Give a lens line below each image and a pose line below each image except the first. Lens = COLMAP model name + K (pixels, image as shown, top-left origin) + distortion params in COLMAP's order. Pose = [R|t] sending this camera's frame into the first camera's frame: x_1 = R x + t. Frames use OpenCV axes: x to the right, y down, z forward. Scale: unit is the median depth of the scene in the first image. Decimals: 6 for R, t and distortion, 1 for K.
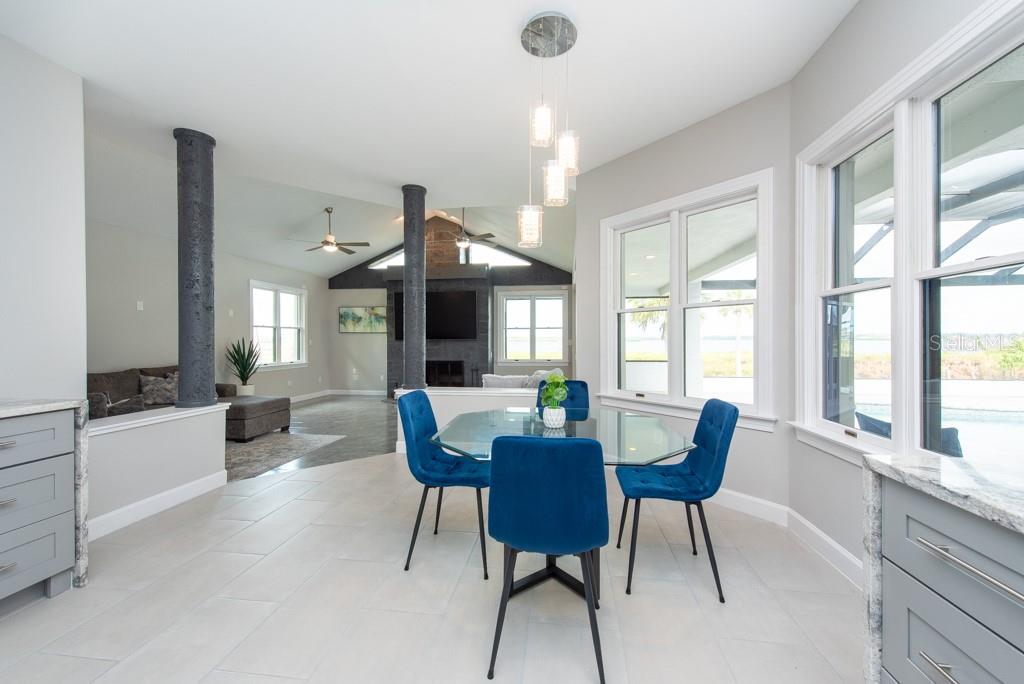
lens RADIAL K [[401.9, 0, 513.3], [0, 401.9, 340.2], [0, 0, 1]] dist [0.014014, -0.001675]
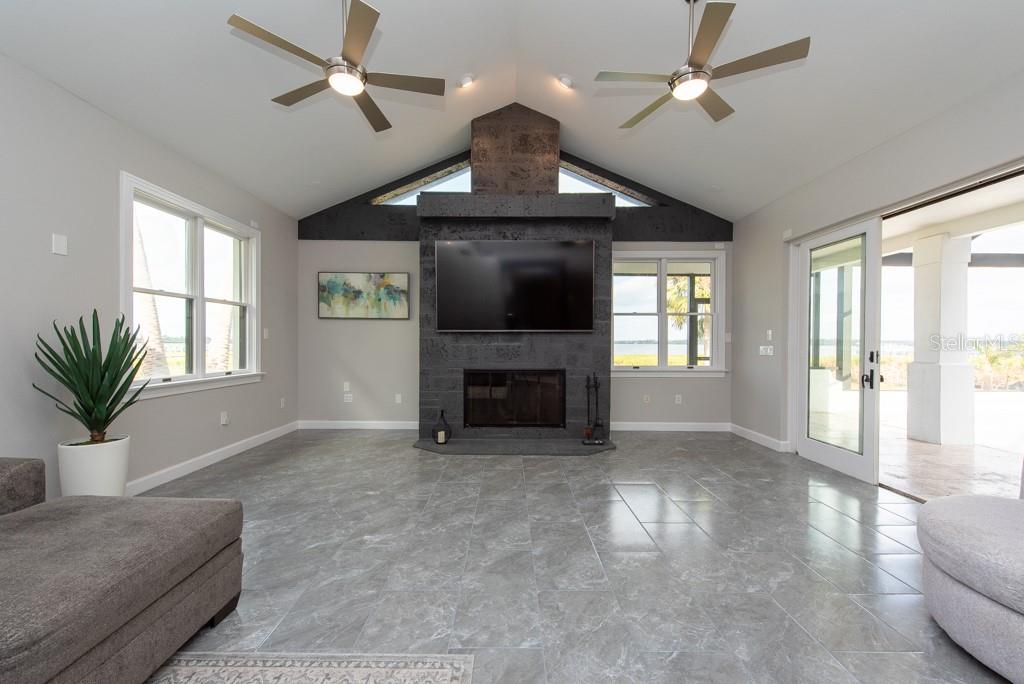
lens RADIAL K [[401.9, 0, 510.2], [0, 401.9, 346.4], [0, 0, 1]] dist [0.014014, -0.001675]
pose [[0.990746, 0.005310, 0.135622, -0.266713], [-0.005950, 0.999973, 0.004314, 0.017505], [-0.135596, -0.005081, 0.990751, 0.451160]]
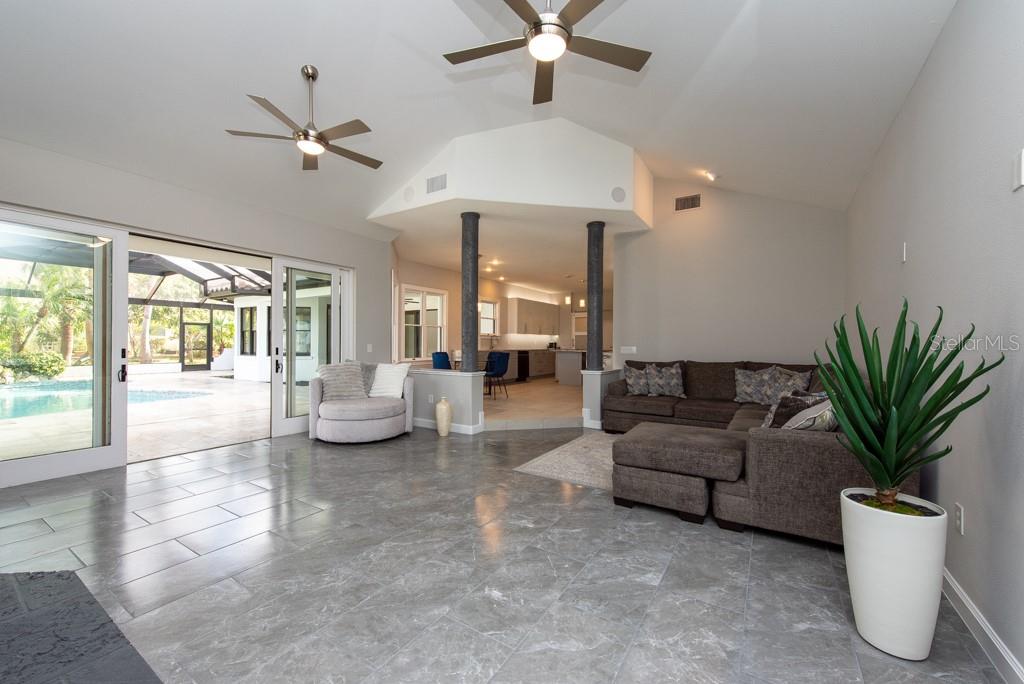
lens RADIAL K [[401.9, 0, 507.2], [0, 401.9, 342.5], [0, 0, 1]] dist [0.014014, -0.001675]
pose [[-0.902436, -0.003696, 0.430809, -0.542279], [-0.003909, 0.999992, 0.000391, 0.011684], [-0.430807, -0.001331, -0.902443, 1.357388]]
